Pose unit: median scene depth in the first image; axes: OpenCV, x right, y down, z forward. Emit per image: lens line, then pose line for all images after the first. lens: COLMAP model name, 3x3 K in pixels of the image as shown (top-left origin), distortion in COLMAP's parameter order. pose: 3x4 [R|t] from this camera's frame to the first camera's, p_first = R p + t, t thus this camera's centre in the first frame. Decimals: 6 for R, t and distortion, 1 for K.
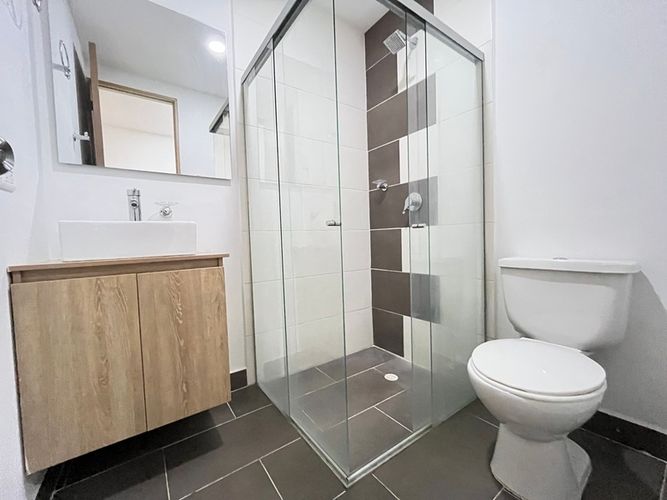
lens RADIAL K [[270.6, 0, 332.7], [0, 270.6, 249.7], [0, 0, 1]] dist [-0.003943, 0.000228]
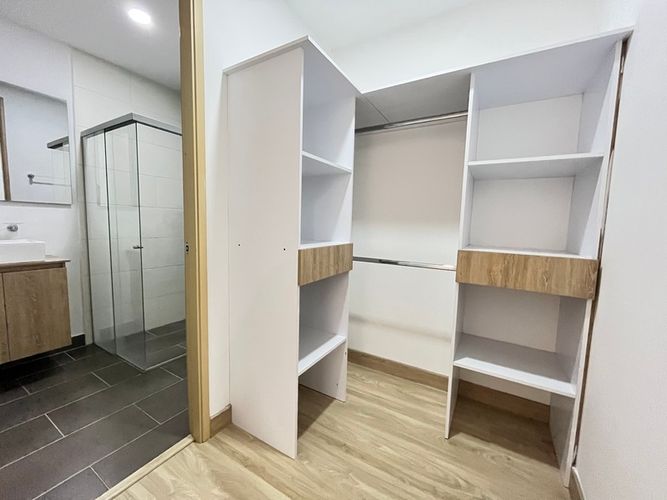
lens RADIAL K [[270.6, 0, 335.3], [0, 270.6, 249.1], [0, 0, 1]] dist [-0.003943, 0.000228]
pose [[0.912141, 0.019572, 0.409408, 0.440882], [-0.039692, 0.998383, 0.040704, -0.188107], [-0.407949, -0.053378, 0.911443, -1.219459]]
